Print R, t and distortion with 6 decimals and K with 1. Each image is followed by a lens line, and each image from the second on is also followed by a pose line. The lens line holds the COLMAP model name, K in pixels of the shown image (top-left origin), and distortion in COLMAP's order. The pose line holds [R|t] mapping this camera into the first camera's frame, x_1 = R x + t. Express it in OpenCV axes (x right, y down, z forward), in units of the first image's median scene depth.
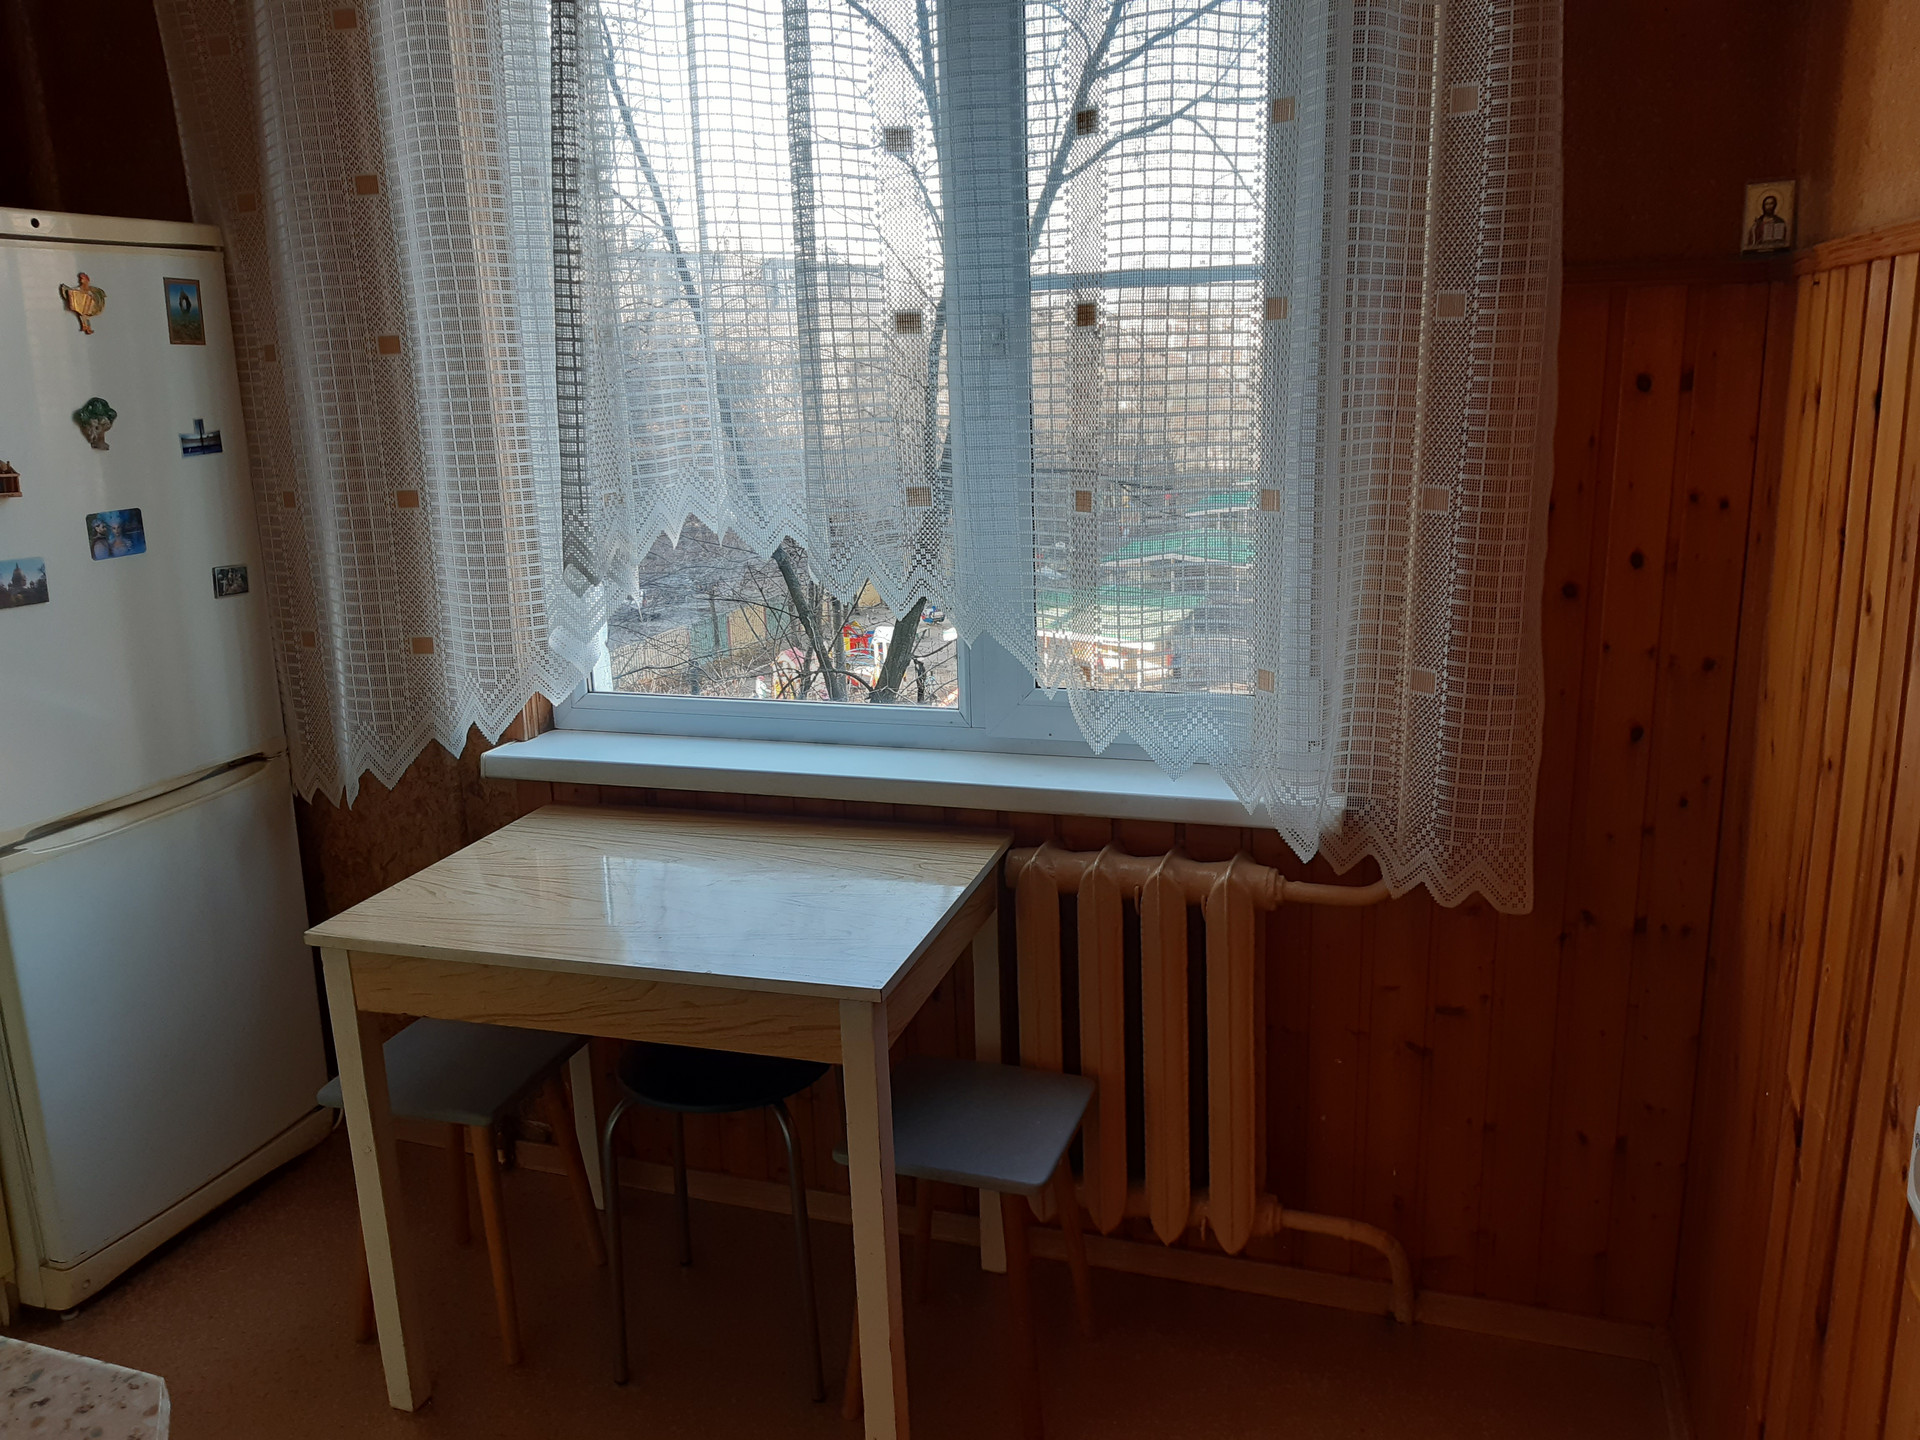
lens RADIAL K [[1484.6, 0, 959.4], [0, 1484.6, 710.5], [0, 0, 1]] dist [0.078865, -0.136325]
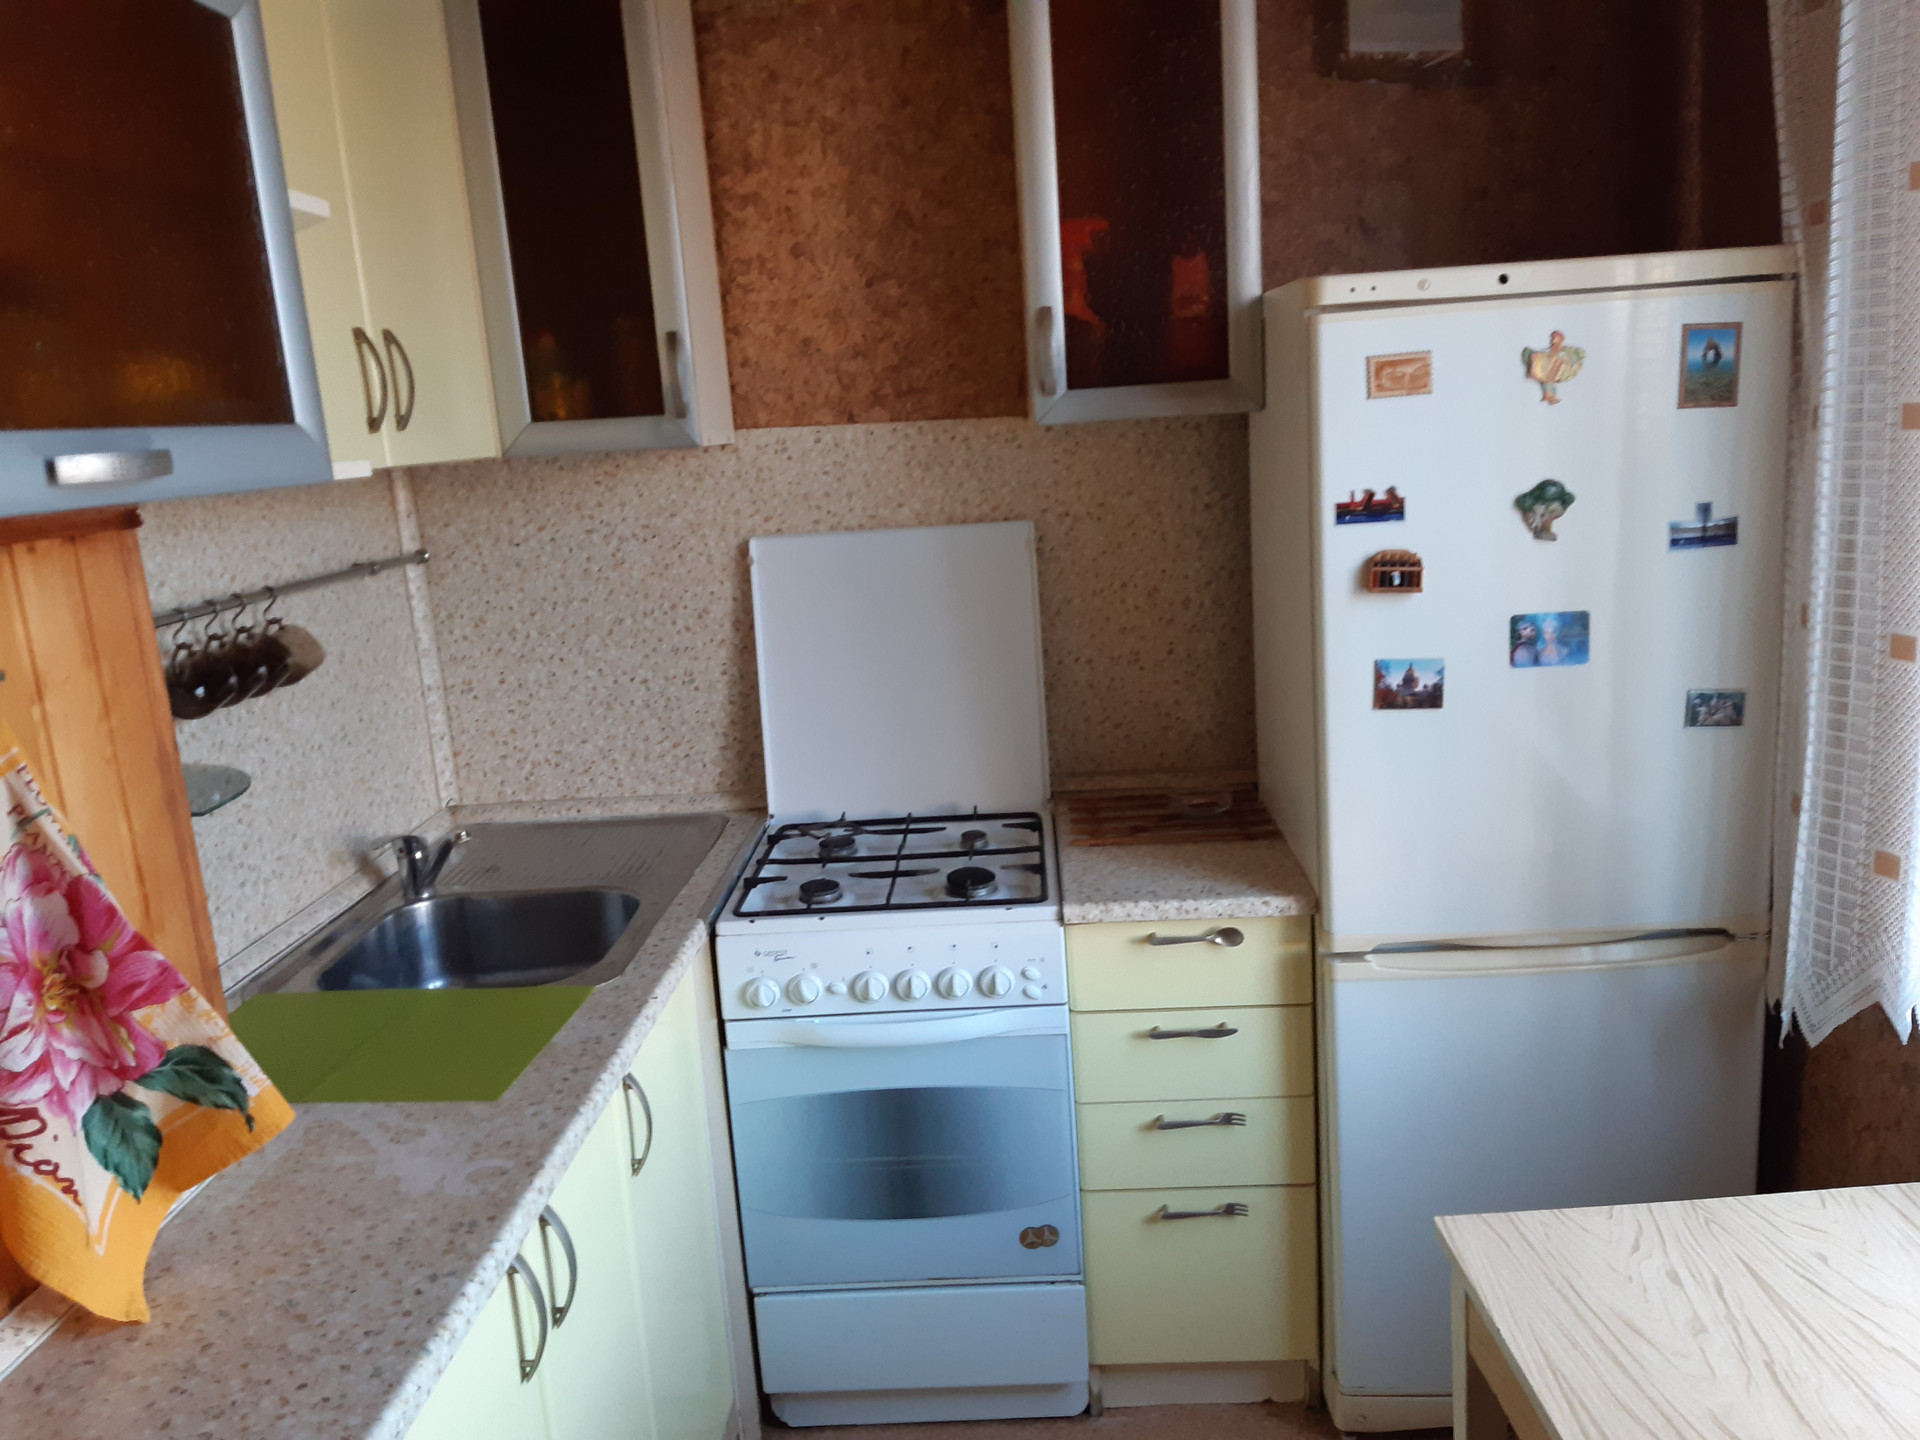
lens RADIAL K [[1484.6, 0, 959.4], [0, 1484.6, 710.5], [0, 0, 1]] dist [0.078865, -0.136325]
pose [[0.286117, 0.204428, -0.936134, 0.139241], [-0.165425, 0.972845, 0.161885, -0.161548], [0.943807, 0.108542, 0.312165, 0.433945]]
